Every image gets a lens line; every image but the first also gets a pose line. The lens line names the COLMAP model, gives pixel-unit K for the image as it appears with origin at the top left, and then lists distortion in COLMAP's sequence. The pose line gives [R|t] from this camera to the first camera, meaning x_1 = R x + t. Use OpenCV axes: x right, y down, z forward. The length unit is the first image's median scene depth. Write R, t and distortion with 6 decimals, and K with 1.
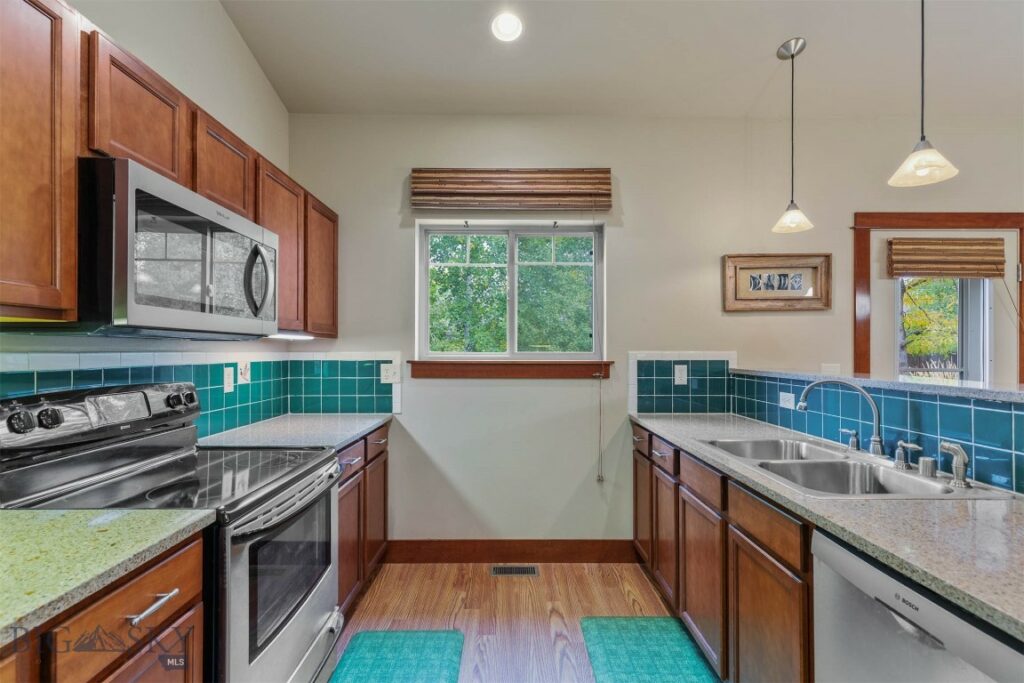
lens RADIAL K [[462.8, 0, 511.6], [0, 462.8, 349.4], [0, 0, 1]] dist [0.003446, -0.000338]
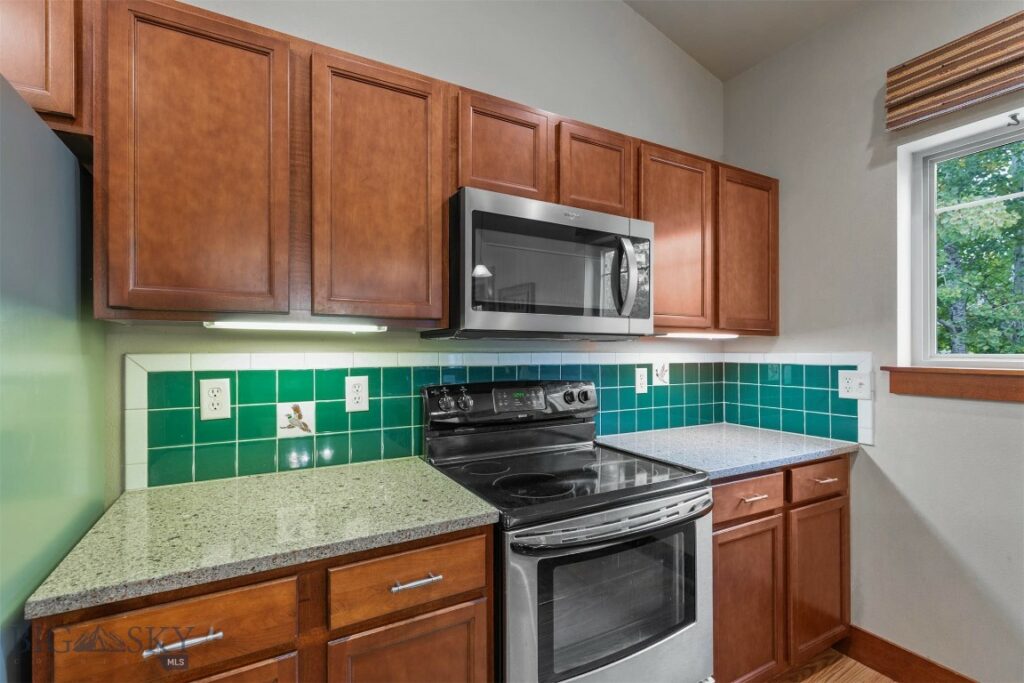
lens RADIAL K [[462.8, 0, 511.6], [0, 462.8, 349.4], [0, 0, 1]] dist [0.003446, -0.000338]
pose [[0.477934, -0.002818, -0.878391, 0.120015], [0.001797, 0.999996, -0.002230, 0.000223], [0.878394, -0.000513, 0.477937, 0.261710]]
